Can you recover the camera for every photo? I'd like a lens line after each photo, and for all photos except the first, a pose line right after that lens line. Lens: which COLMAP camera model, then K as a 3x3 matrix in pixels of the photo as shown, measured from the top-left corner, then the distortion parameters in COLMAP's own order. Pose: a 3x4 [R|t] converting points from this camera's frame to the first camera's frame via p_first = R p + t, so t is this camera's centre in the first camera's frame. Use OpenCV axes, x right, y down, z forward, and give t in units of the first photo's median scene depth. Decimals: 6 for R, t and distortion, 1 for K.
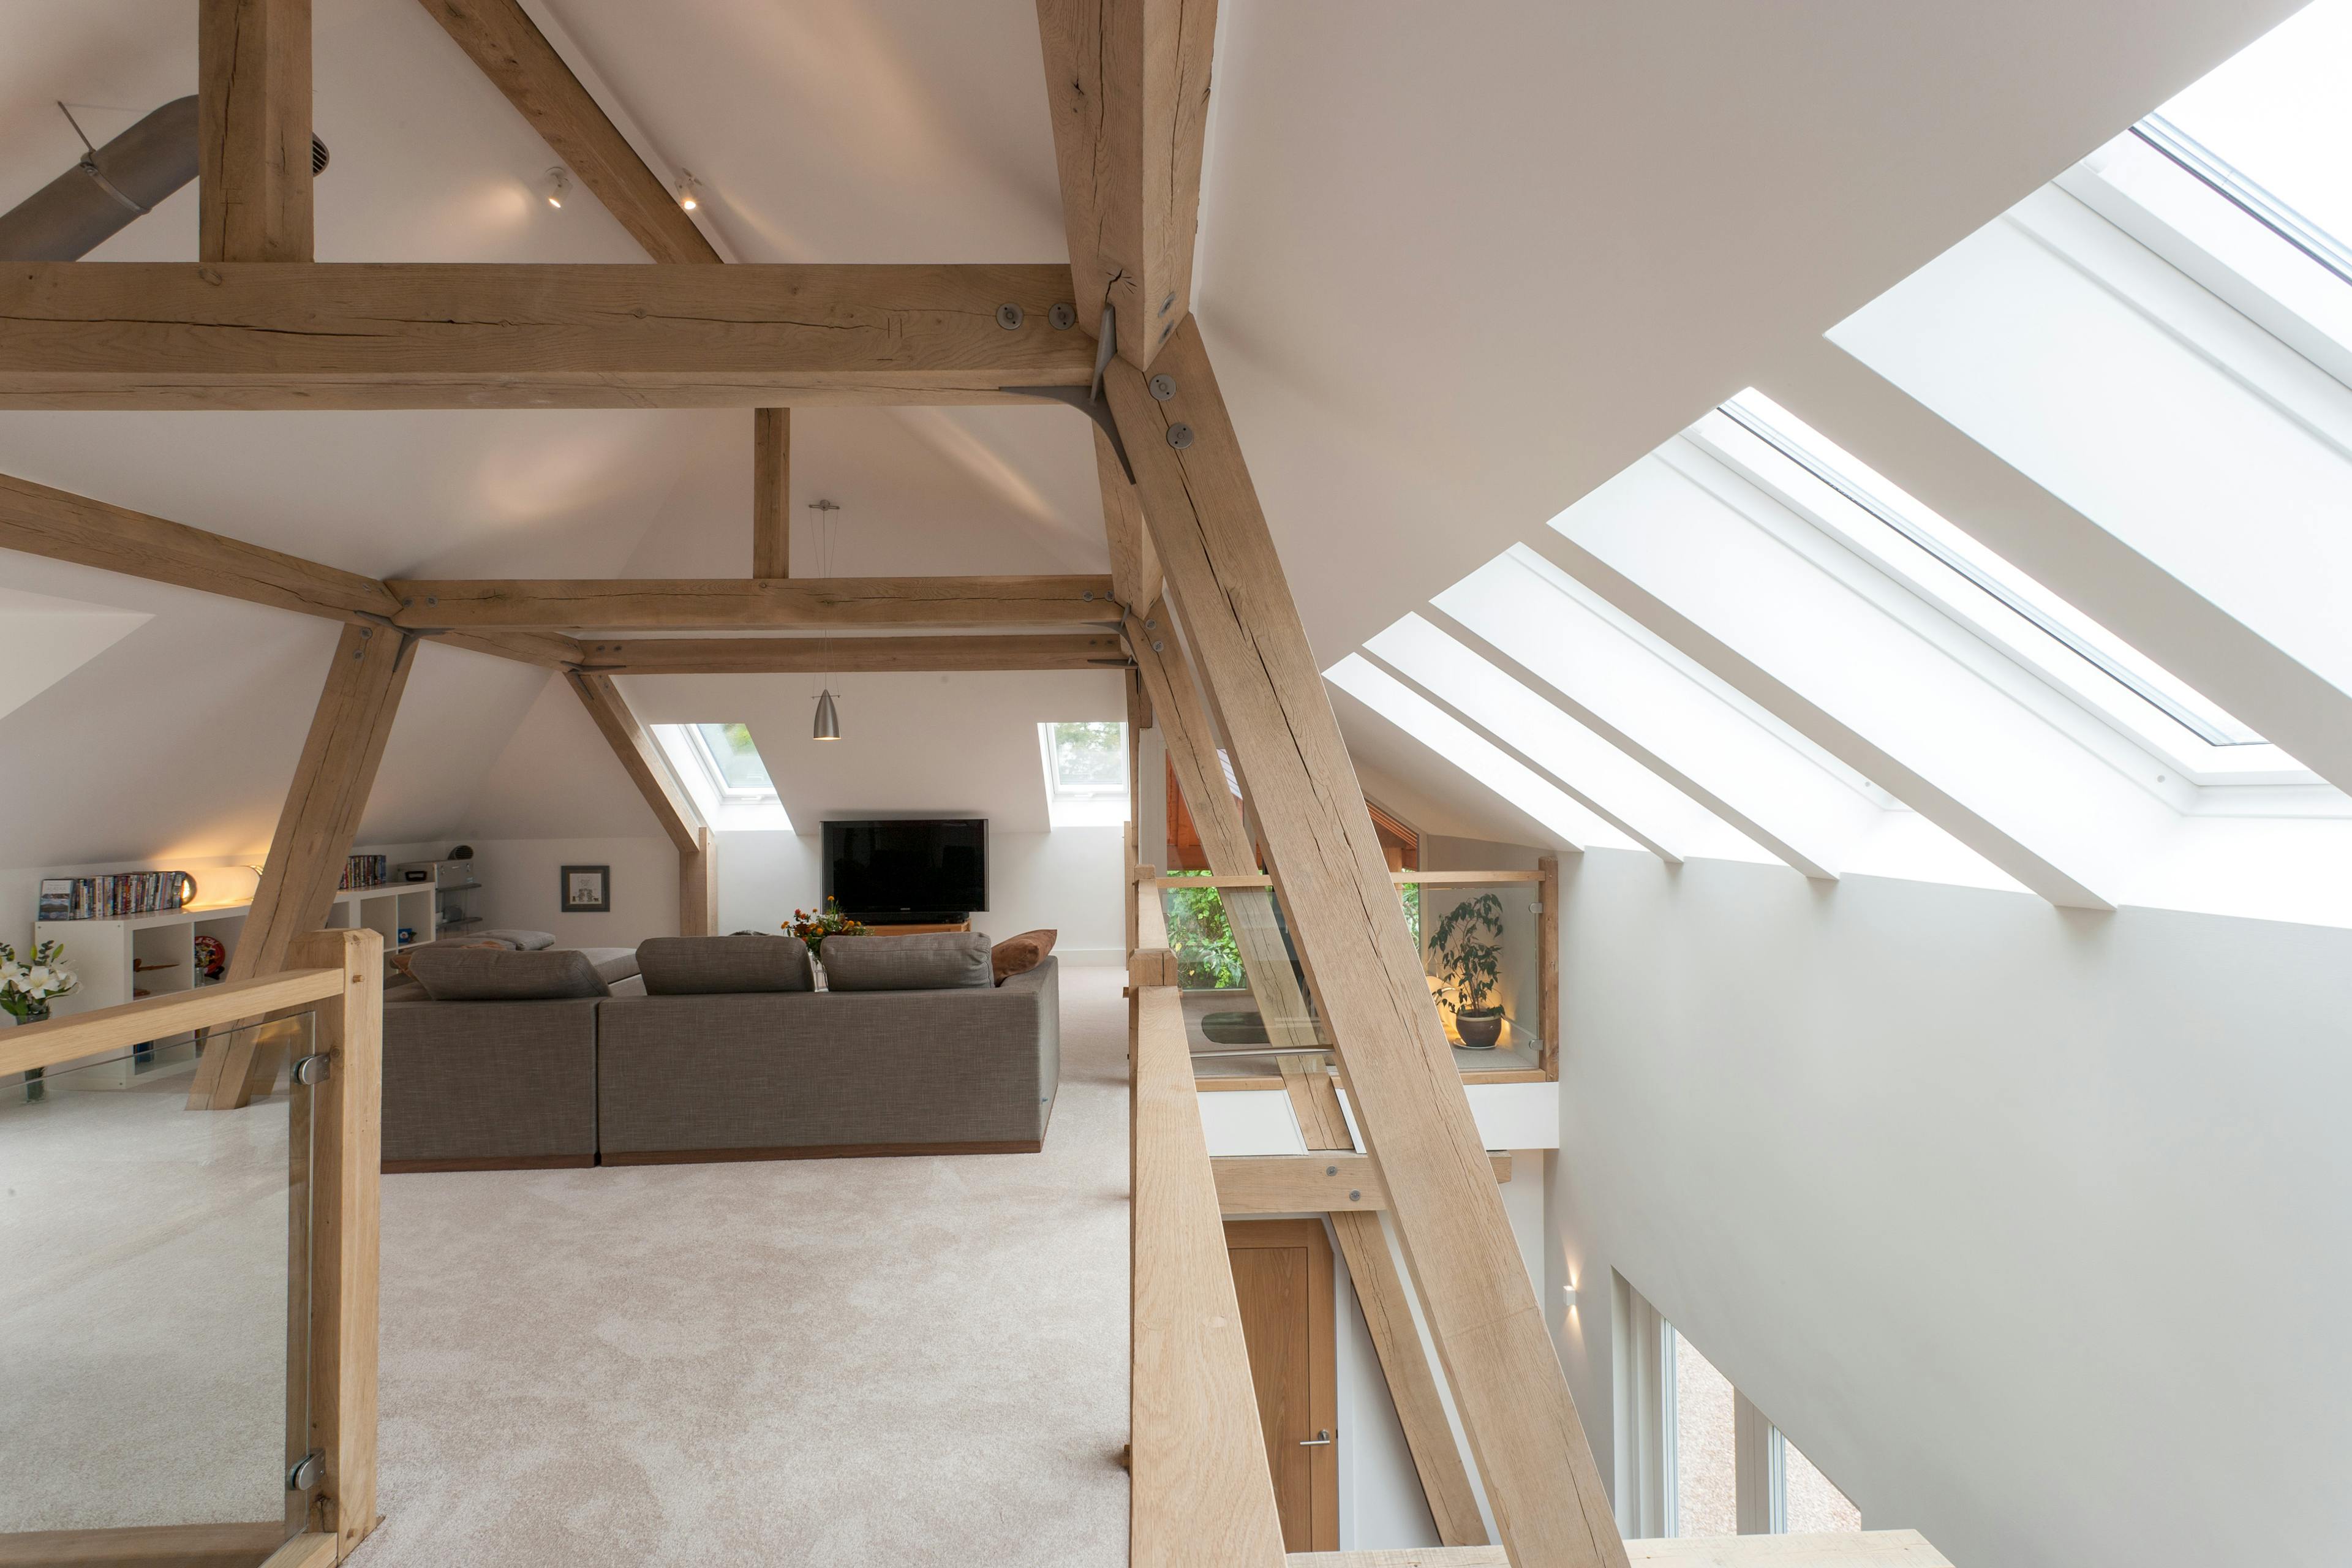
lens RADIAL K [[1218.3, 0, 1176.0], [0, 1218.3, 784.0], [0, 0, 1]] dist [0.003916, 0.001641]
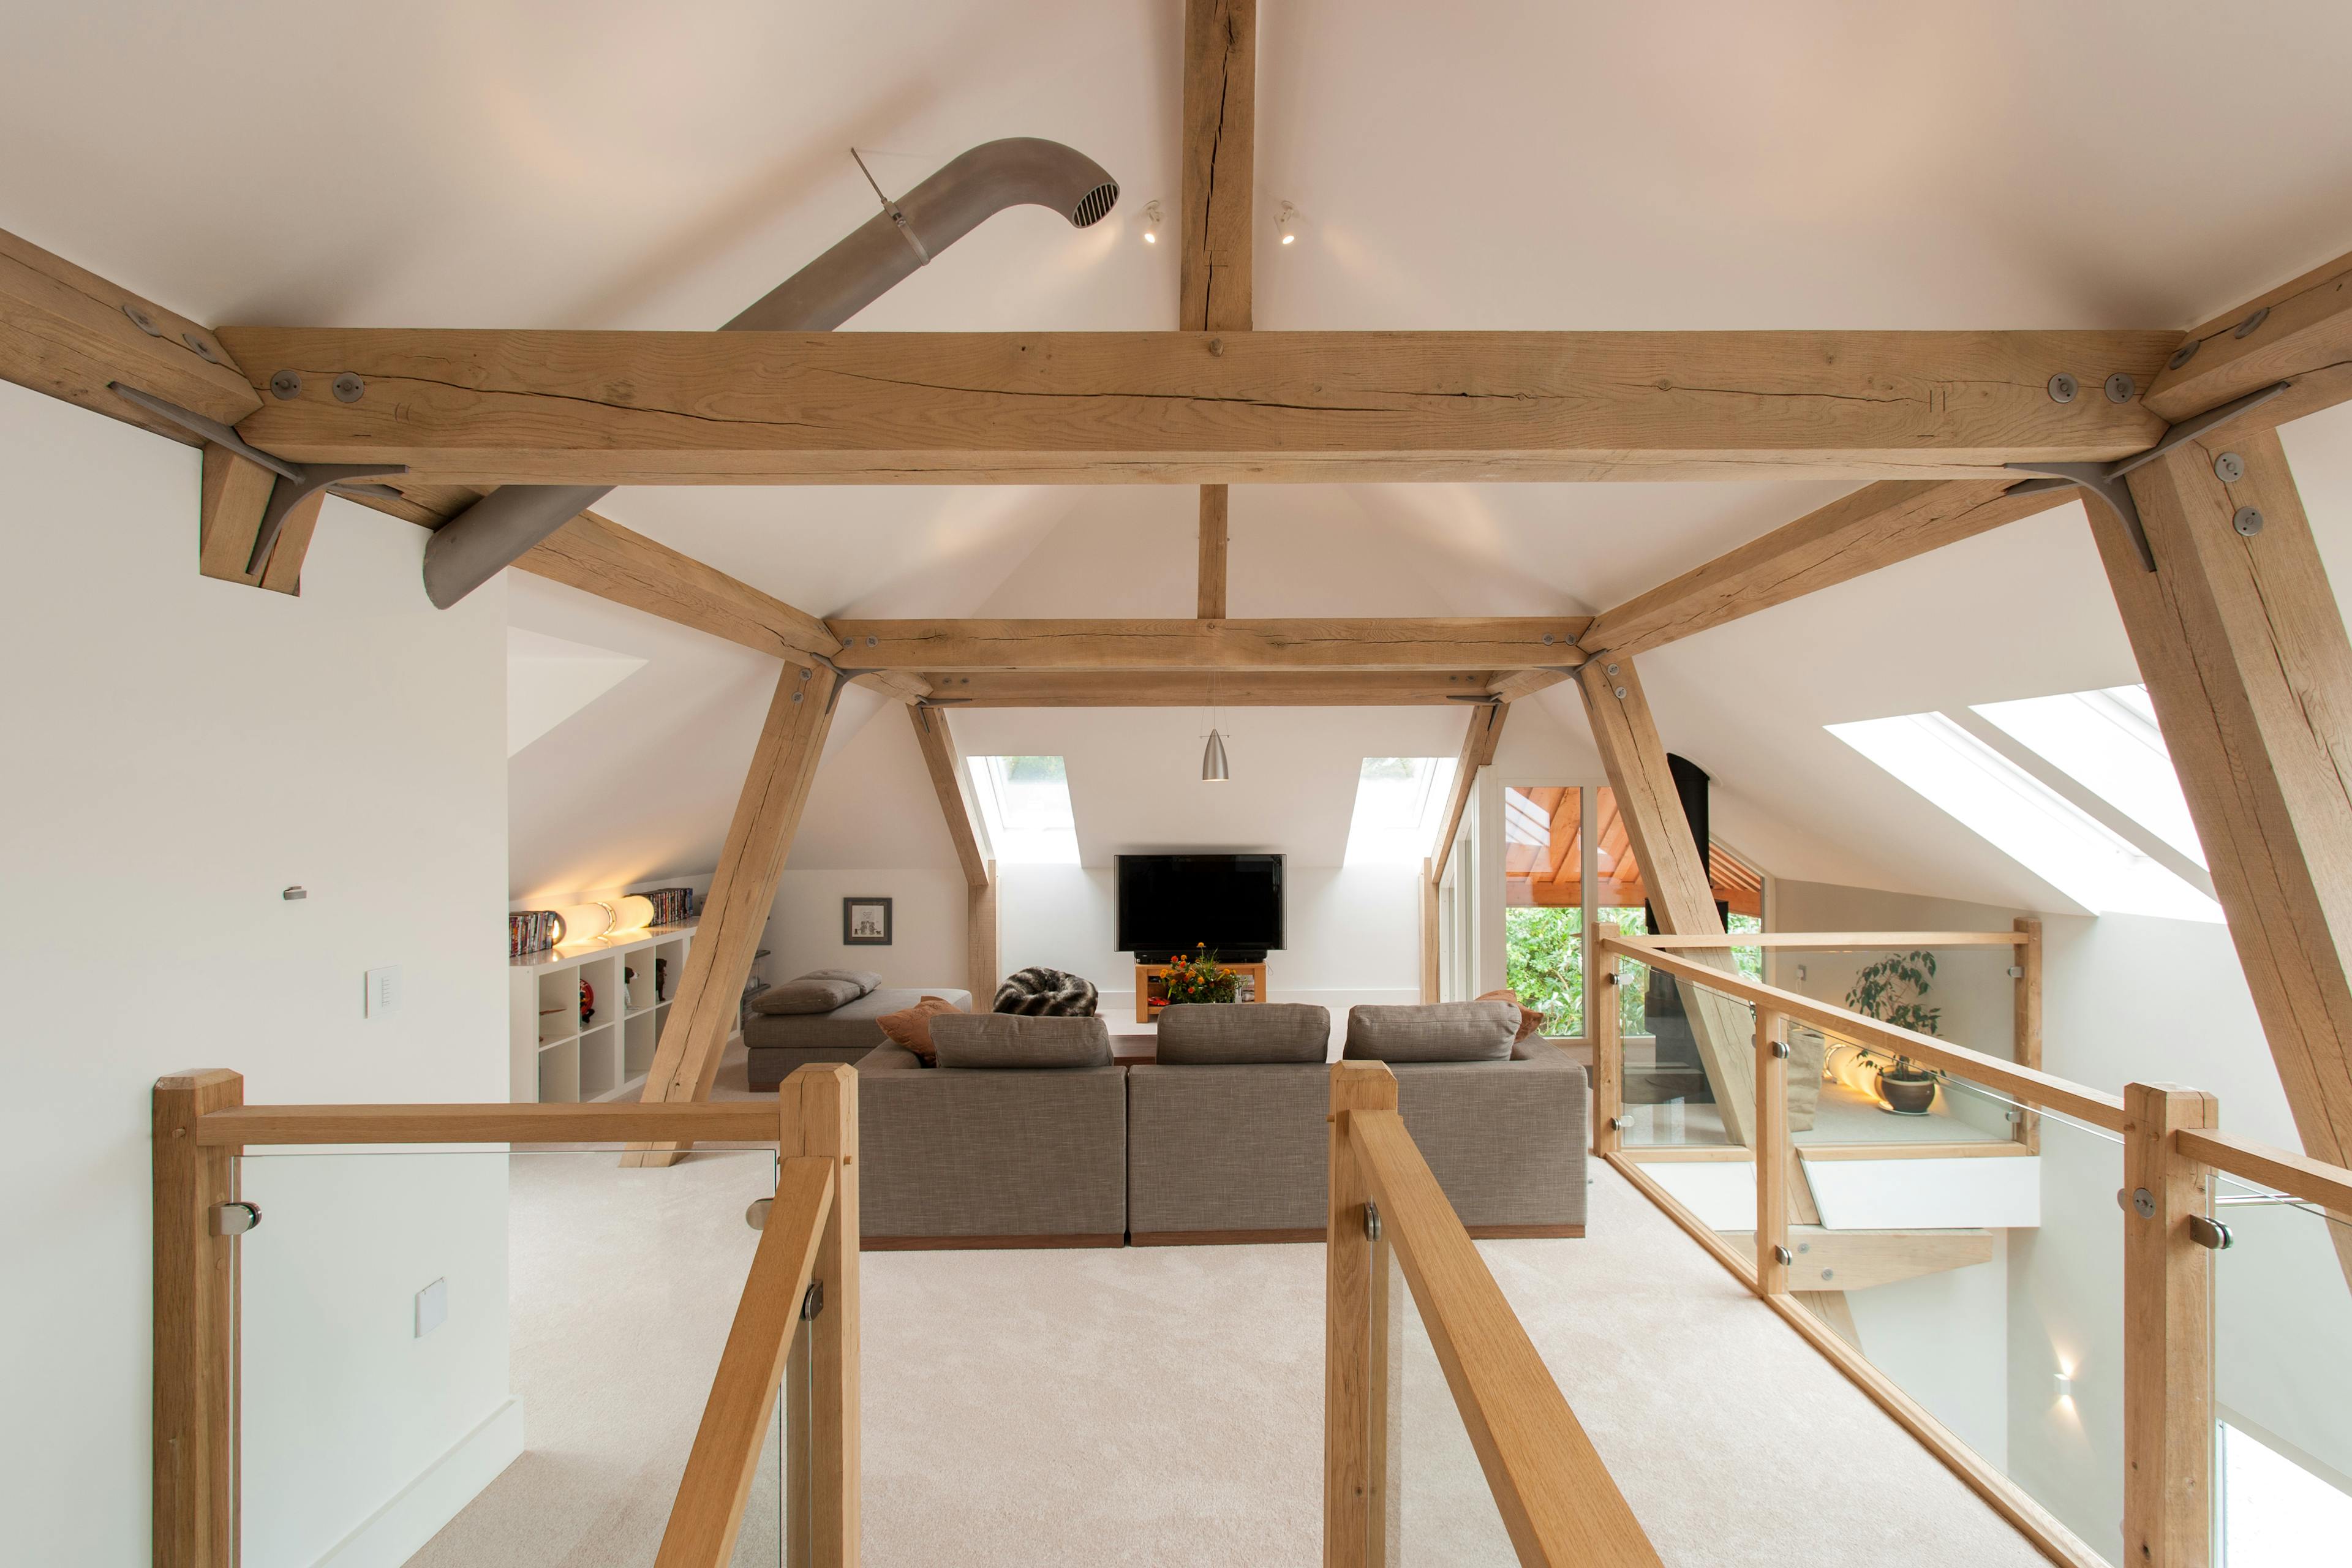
lens RADIAL K [[1240.5, 0, 1225.9], [0, 1240.5, 795.8], [0, 0, 1]] dist [-0.003120, 0.000362]
pose [[0.999761, 0.009004, -0.019946, -0.304094], [-0.008955, 0.999957, 0.002551, -0.032506], [0.019968, -0.002372, 0.999798, 0.028818]]
